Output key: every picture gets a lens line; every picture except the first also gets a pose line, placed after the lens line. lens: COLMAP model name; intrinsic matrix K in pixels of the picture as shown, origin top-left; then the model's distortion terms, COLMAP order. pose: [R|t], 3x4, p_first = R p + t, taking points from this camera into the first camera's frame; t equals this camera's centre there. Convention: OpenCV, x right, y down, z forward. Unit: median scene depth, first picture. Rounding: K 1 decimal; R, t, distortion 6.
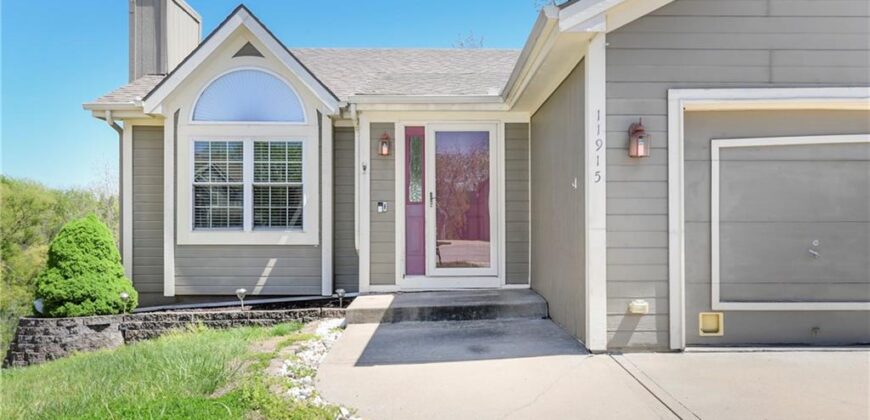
lens RADIAL K [[596.7, 0, 432.3], [0, 596.7, 223.6], [0, 0, 1]] dist [0.003201, 0.001338]
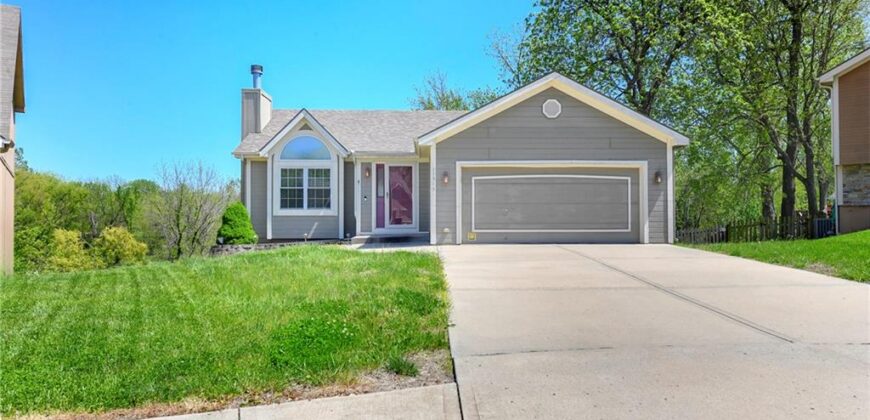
lens RADIAL K [[586.7, 0, 435.0], [0, 586.7, 210.0], [0, 0, 1]] dist [0.004203, 0.001395]
pose [[0.999879, 0.000173, 0.015540, 0.149198], [-0.000049, 0.999968, -0.007983, 0.035160], [-0.015541, 0.007981, 0.999847, -1.296317]]
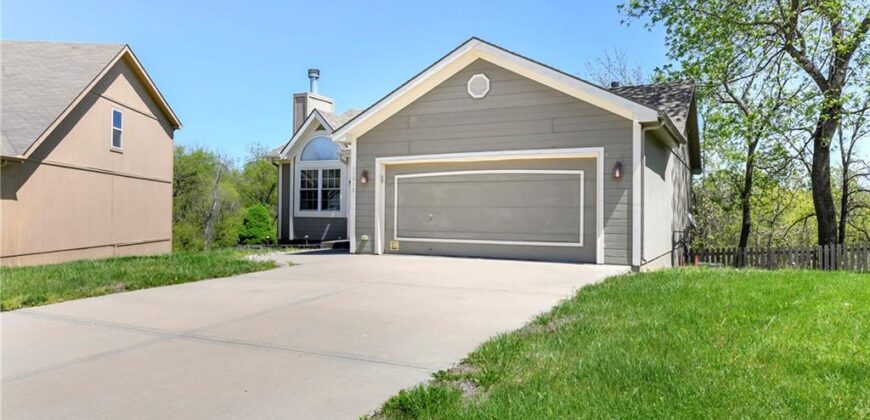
lens RADIAL K [[586.7, 0, 435.0], [0, 586.7, 210.0], [0, 0, 1]] dist [0.004203, 0.001395]
pose [[0.884236, 0.005796, -0.467005, 1.174381], [-0.006250, 0.999980, 0.000578, 0.005716], [0.466999, 0.002408, 0.884255, -0.765008]]
